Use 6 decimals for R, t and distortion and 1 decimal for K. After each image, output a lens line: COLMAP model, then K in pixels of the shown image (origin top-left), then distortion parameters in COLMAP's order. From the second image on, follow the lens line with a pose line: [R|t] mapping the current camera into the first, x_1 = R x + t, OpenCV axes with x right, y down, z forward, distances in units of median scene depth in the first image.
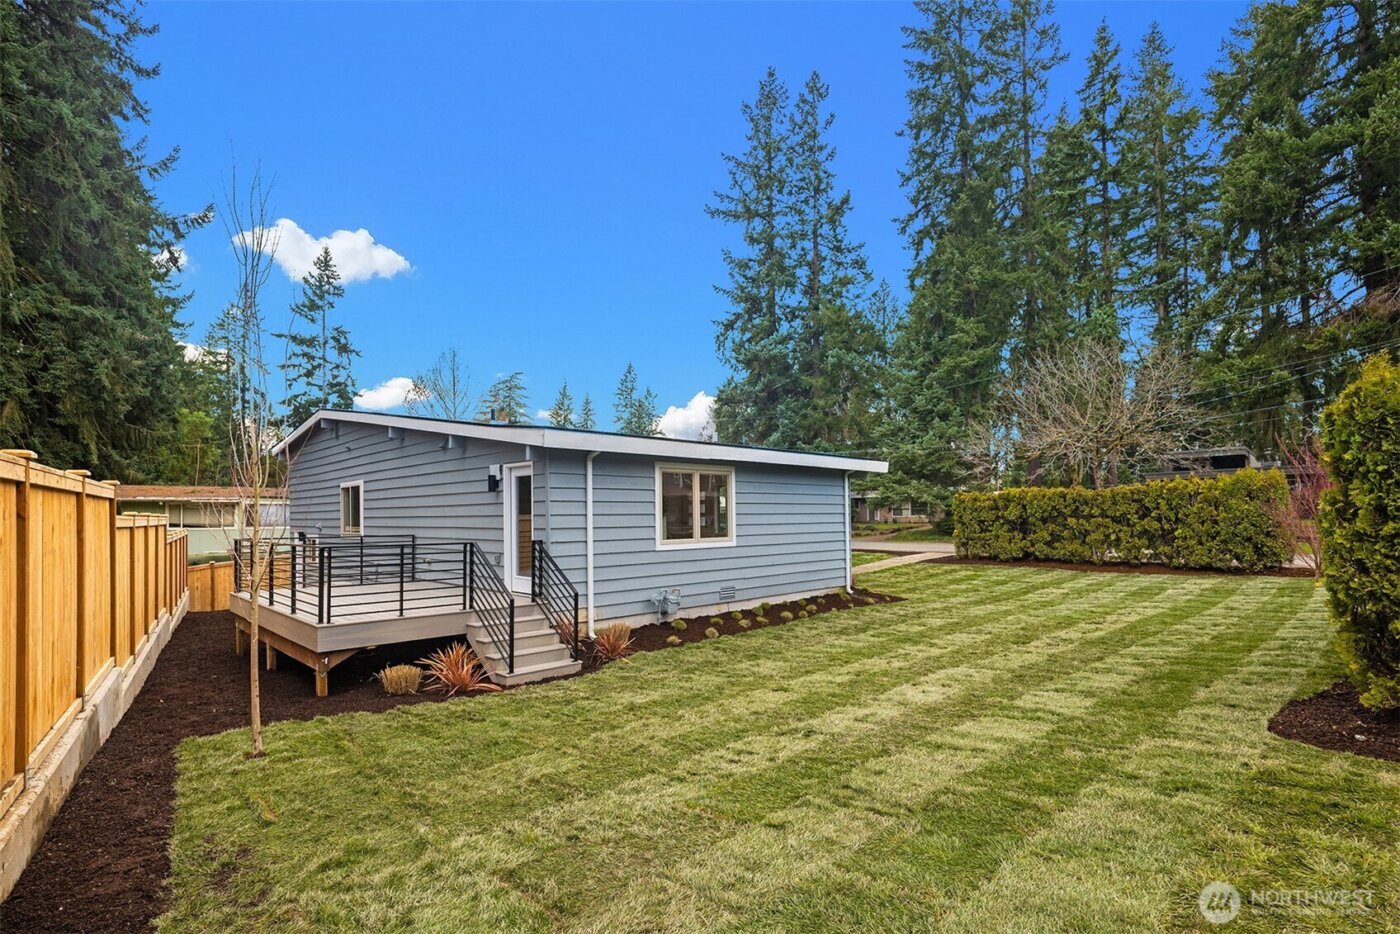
lens RADIAL K [[683.1, 0, 701.9], [0, 683.1, 510.5], [0, 0, 1]] dist [0.007882, -0.004309]
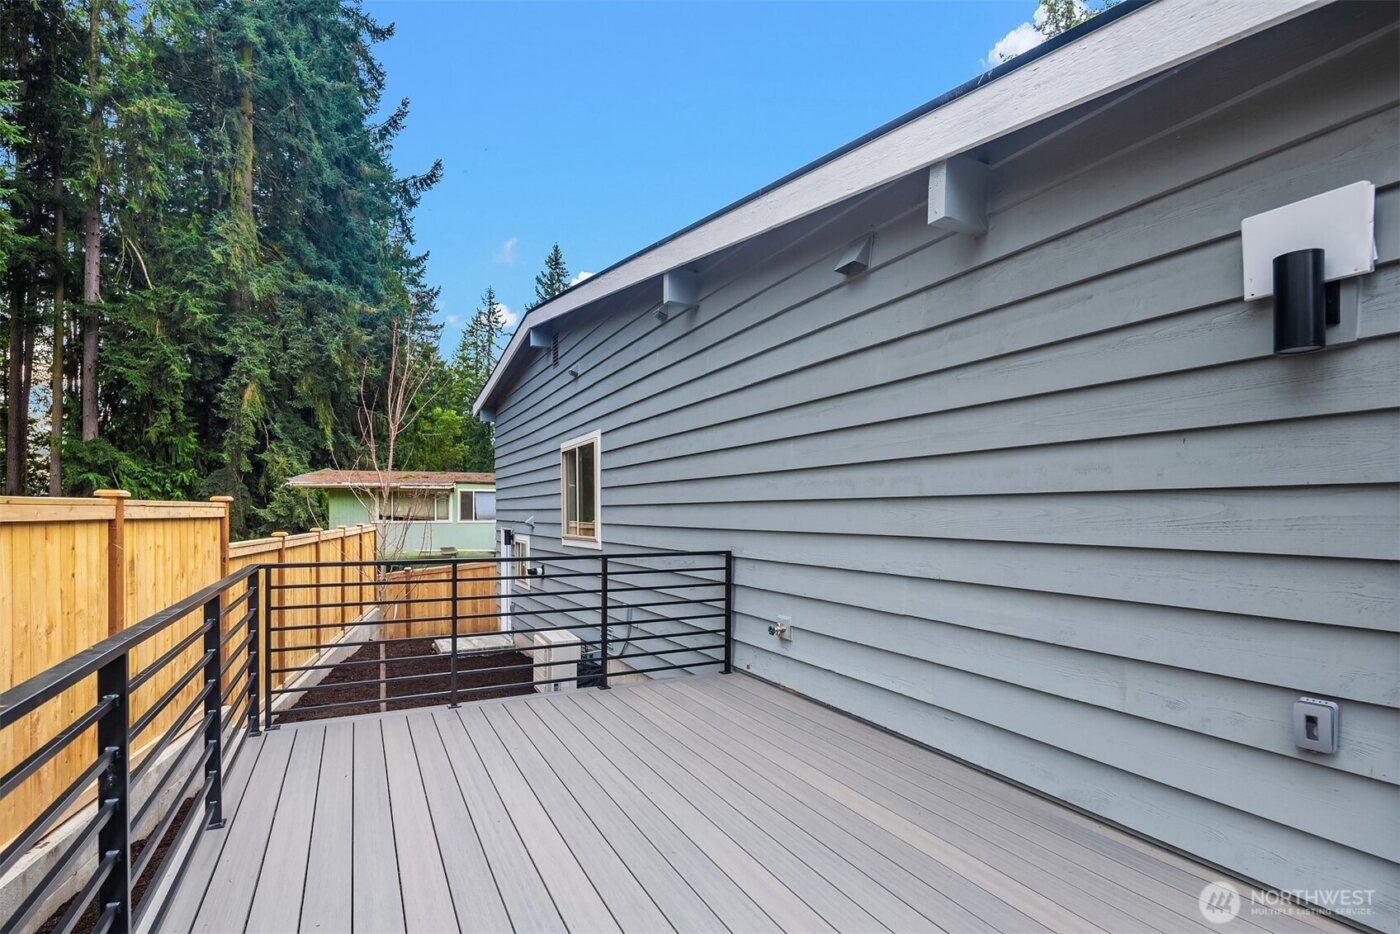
lens RADIAL K [[683.1, 0, 695.3], [0, 683.1, 506.9], [0, 0, 1]] dist [0.007882, -0.004309]
pose [[0.954034, 0.001921, -0.299692, -0.136413], [-0.000430, 0.999987, 0.005040, 0.004196], [0.299698, -0.004680, 0.954023, 0.266093]]
